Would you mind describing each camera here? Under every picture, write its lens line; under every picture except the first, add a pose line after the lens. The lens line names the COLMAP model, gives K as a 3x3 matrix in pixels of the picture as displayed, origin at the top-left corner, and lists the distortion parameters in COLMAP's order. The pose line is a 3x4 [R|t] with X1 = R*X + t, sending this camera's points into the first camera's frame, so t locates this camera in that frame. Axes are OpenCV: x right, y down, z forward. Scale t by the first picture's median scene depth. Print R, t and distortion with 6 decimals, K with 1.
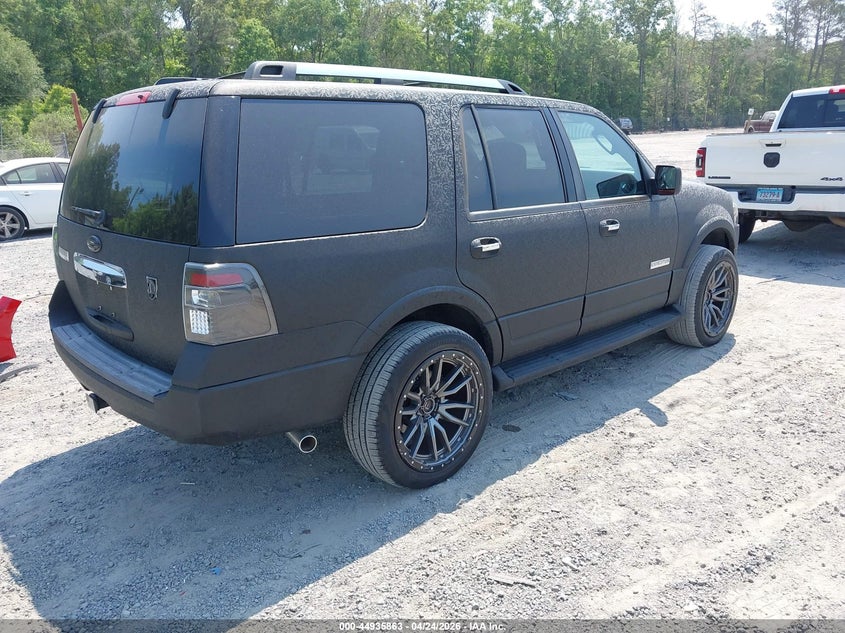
lens RADIAL K [[671.9, 0, 422.5], [0, 671.9, 316.5], [0, 0, 1]] dist [0.041977, -0.005013]
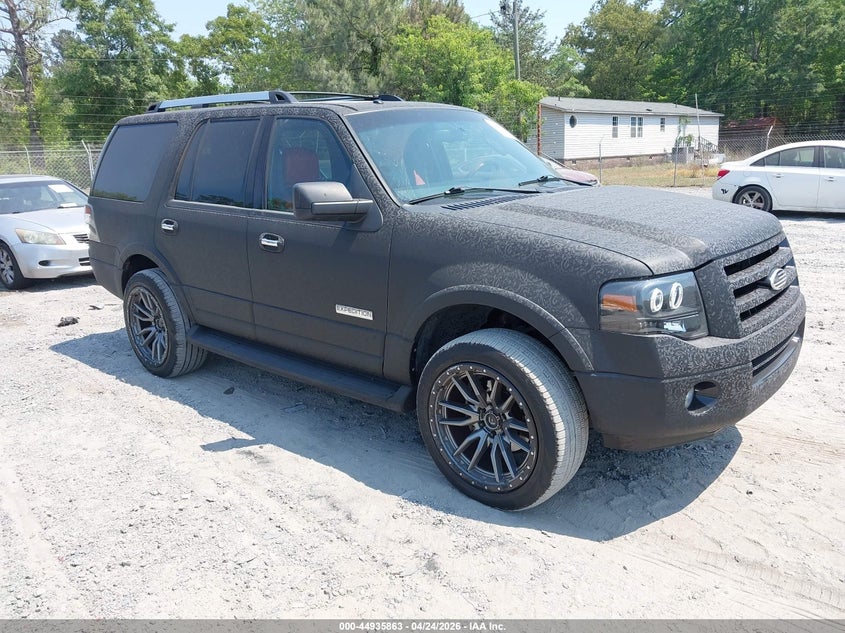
lens RADIAL K [[671.9, 0, 422.5], [0, 671.9, 316.5], [0, 0, 1]] dist [0.041977, -0.005013]
pose [[0.074000, 0.260747, -0.962567, 1.209148], [-0.219011, 0.945899, 0.239394, -0.301705], [0.972912, 0.193098, 0.127103, 1.099869]]
